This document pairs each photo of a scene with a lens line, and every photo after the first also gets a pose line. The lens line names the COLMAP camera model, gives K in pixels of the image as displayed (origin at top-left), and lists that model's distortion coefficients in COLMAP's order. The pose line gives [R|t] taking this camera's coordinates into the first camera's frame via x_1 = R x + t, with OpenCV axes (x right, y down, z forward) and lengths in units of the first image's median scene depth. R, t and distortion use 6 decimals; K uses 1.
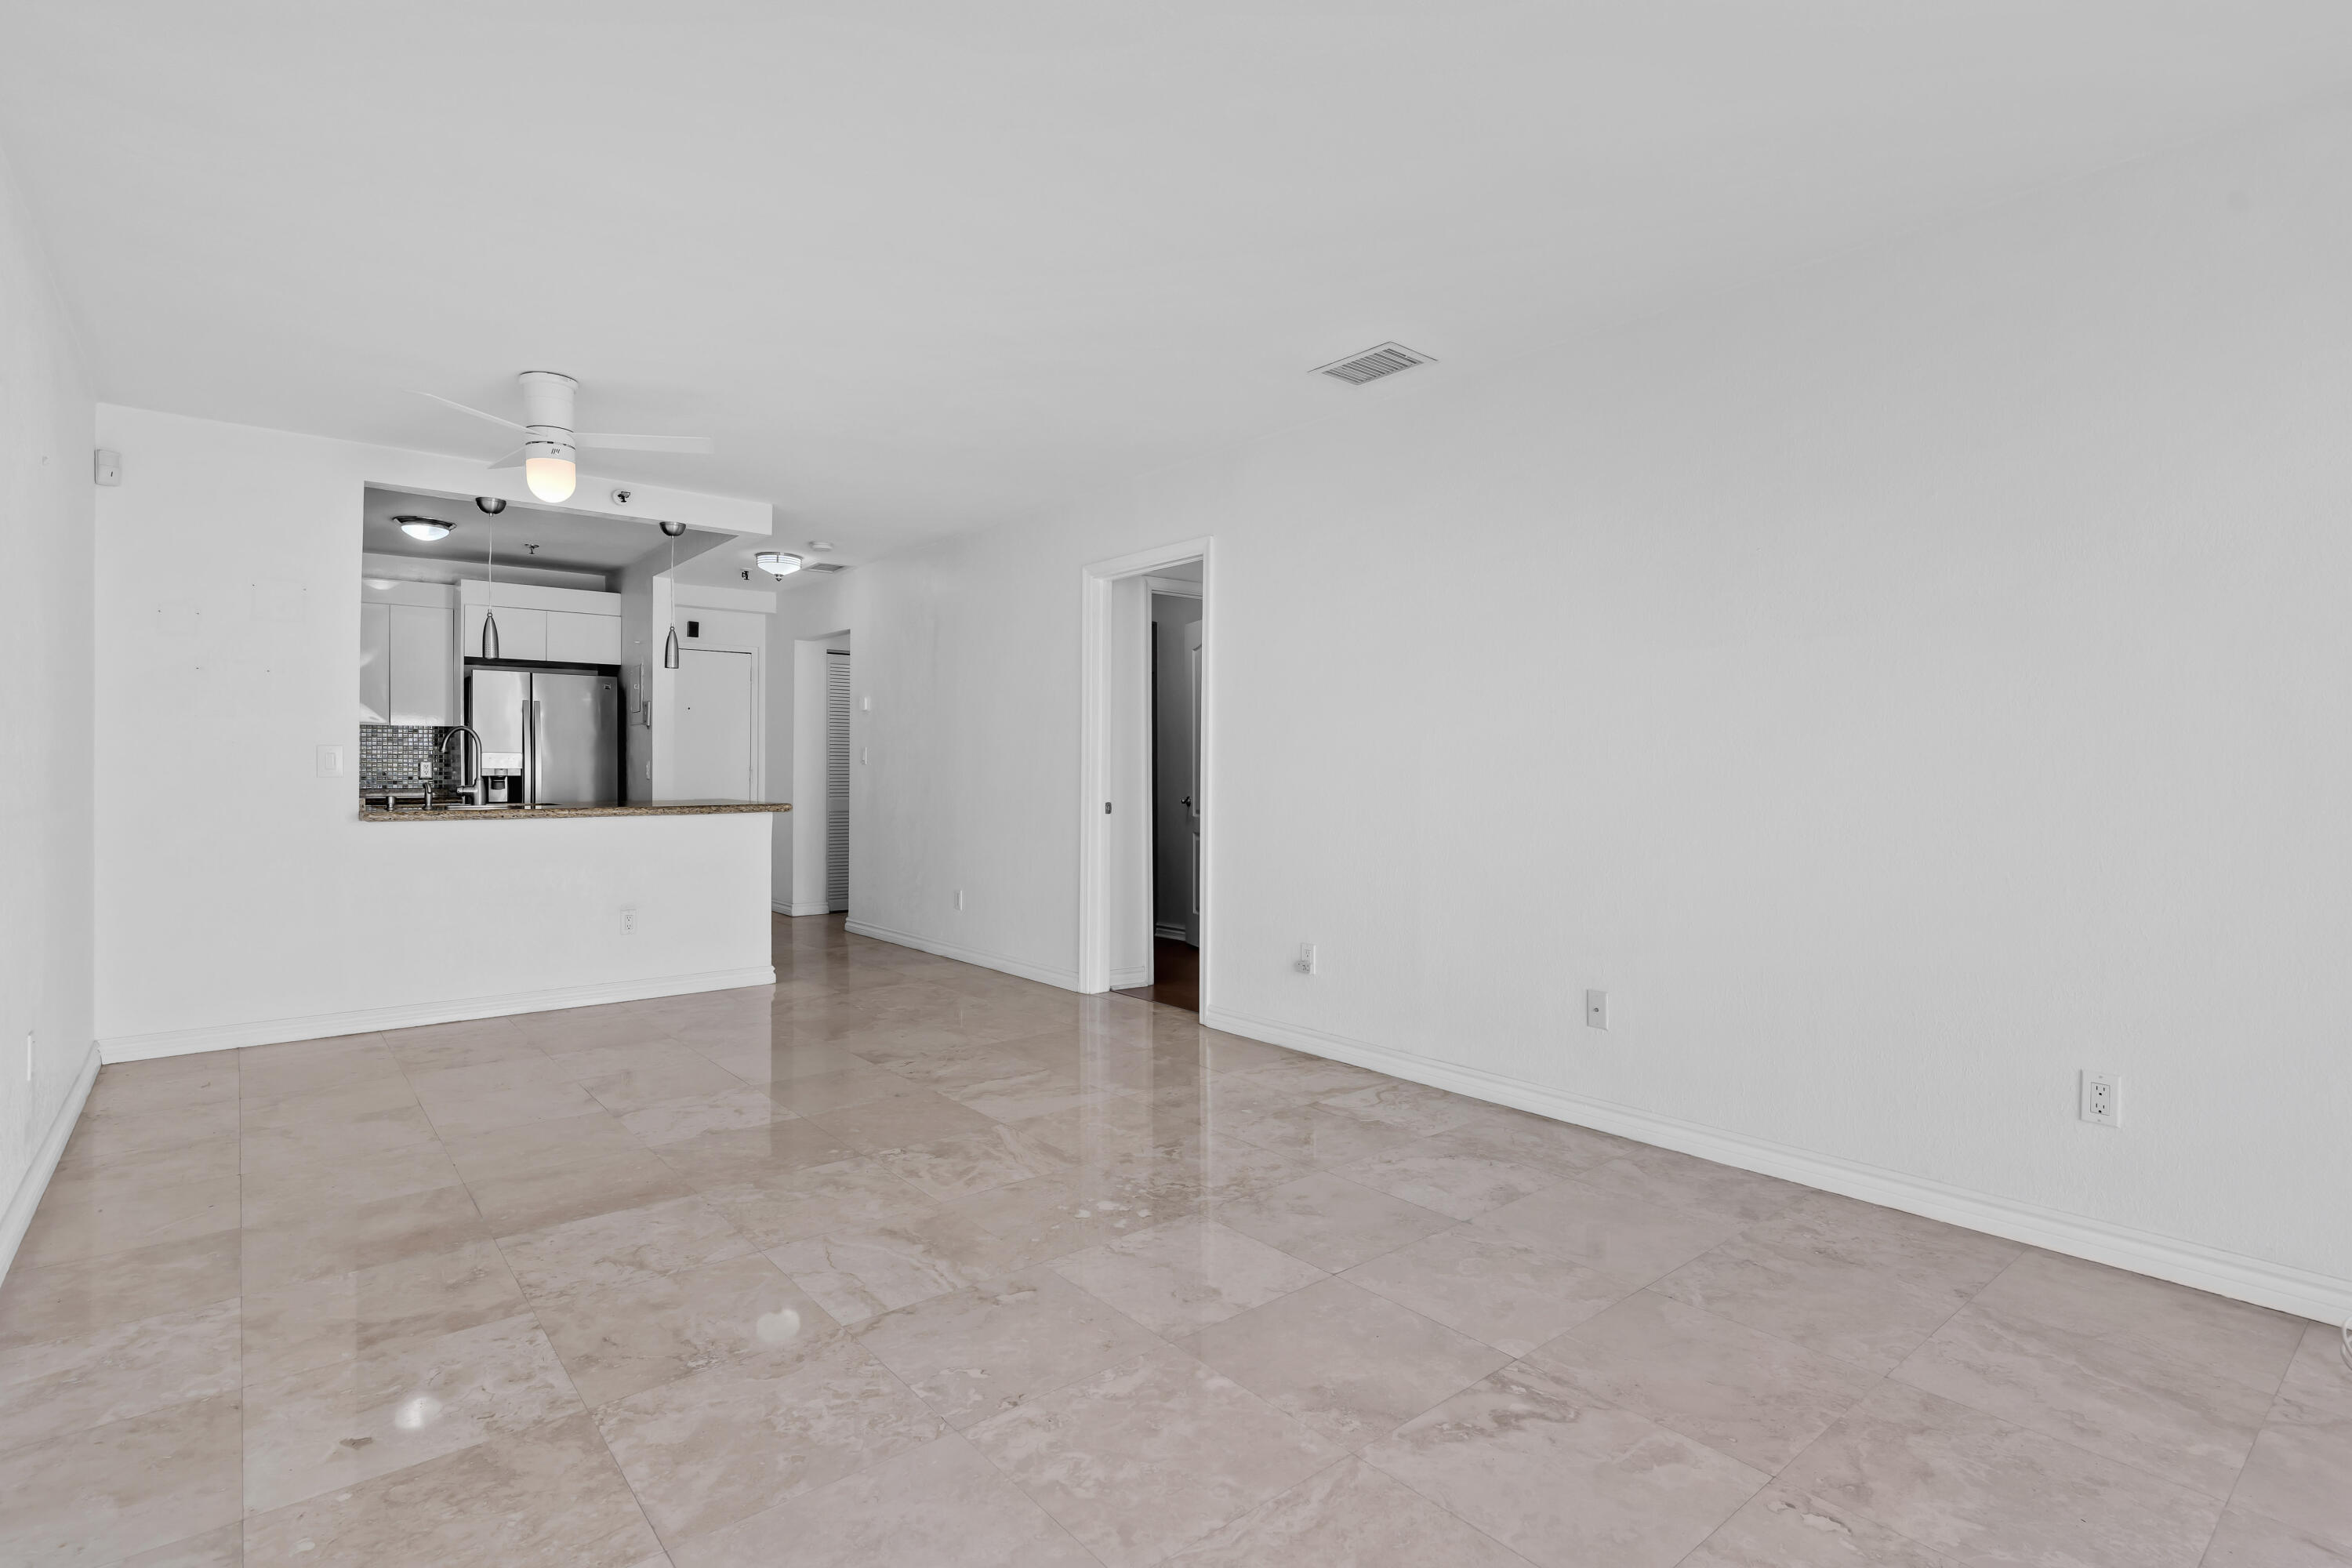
lens RADIAL K [[1153.3, 0, 1191.7], [0, 1153.3, 780.2], [0, 0, 1]] dist [-0.008304, 0.003042]
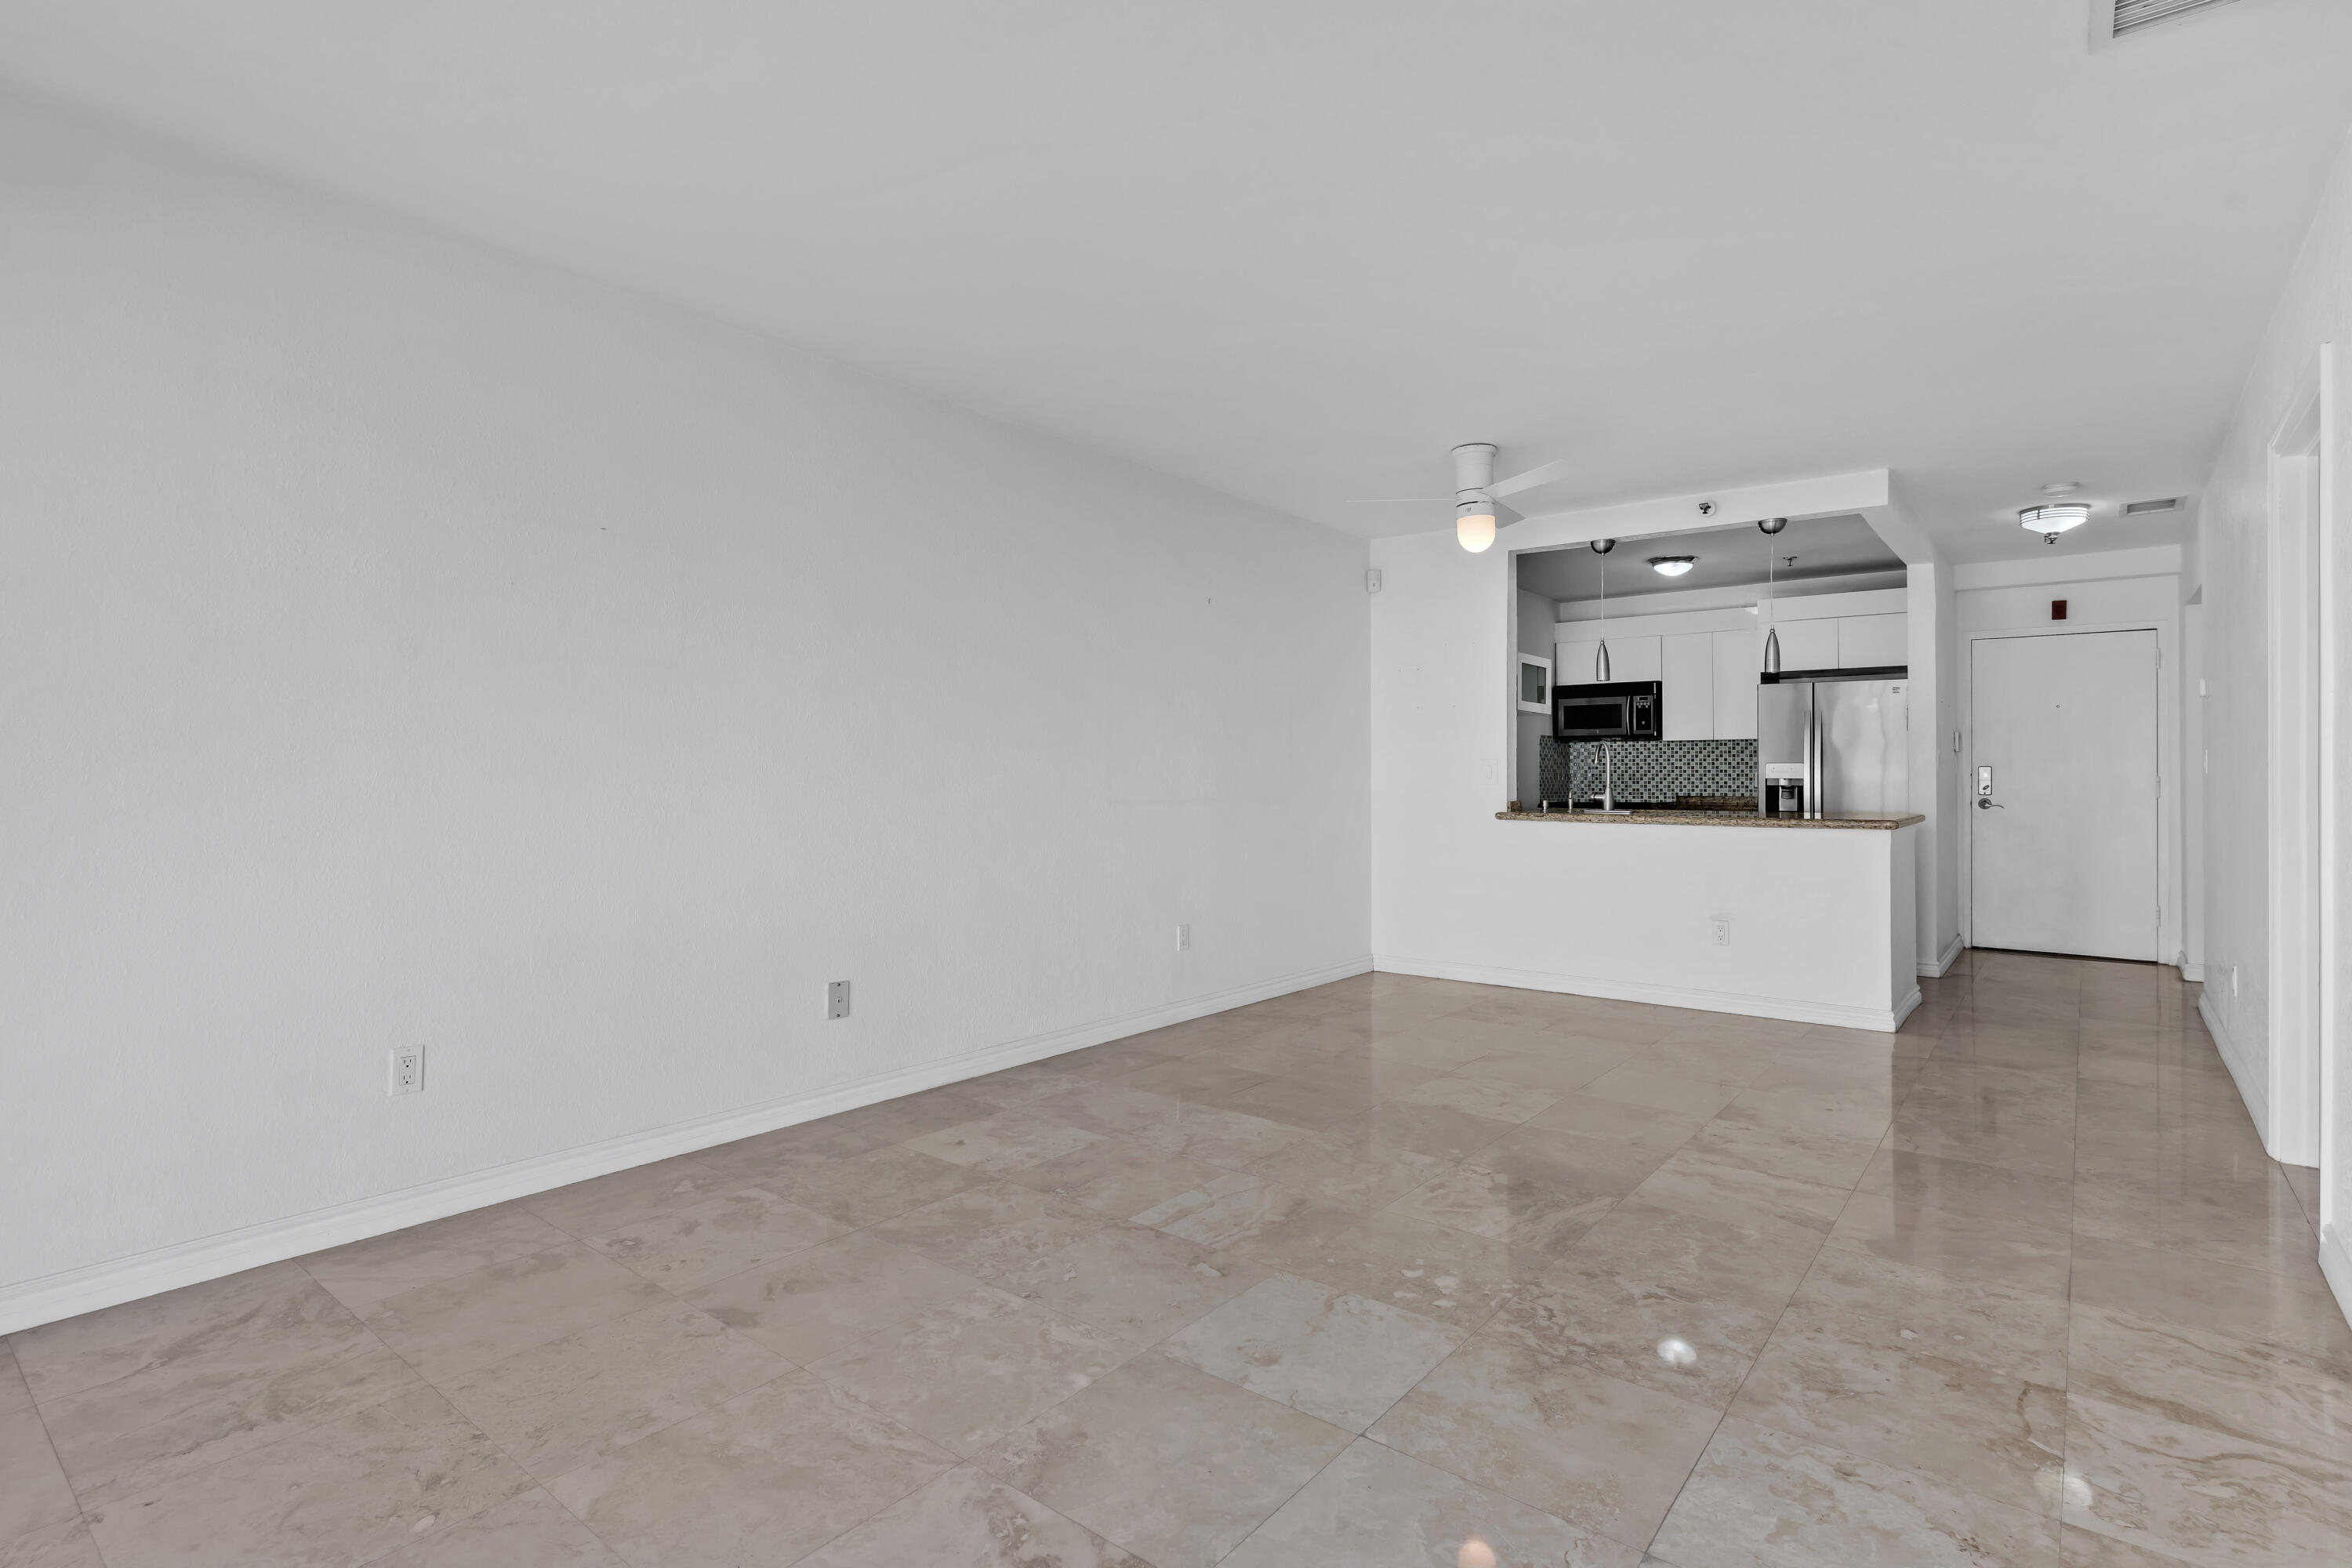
lens RADIAL K [[1153.3, 0, 1152.0], [0, 1153.3, 764.1], [0, 0, 1]] dist [-0.008304, 0.003042]
pose [[0.183270, -0.009652, -0.983015, 0.658406], [-0.013311, 0.999836, -0.012298, -0.005385], [0.982972, 0.015339, 0.183112, 0.550310]]
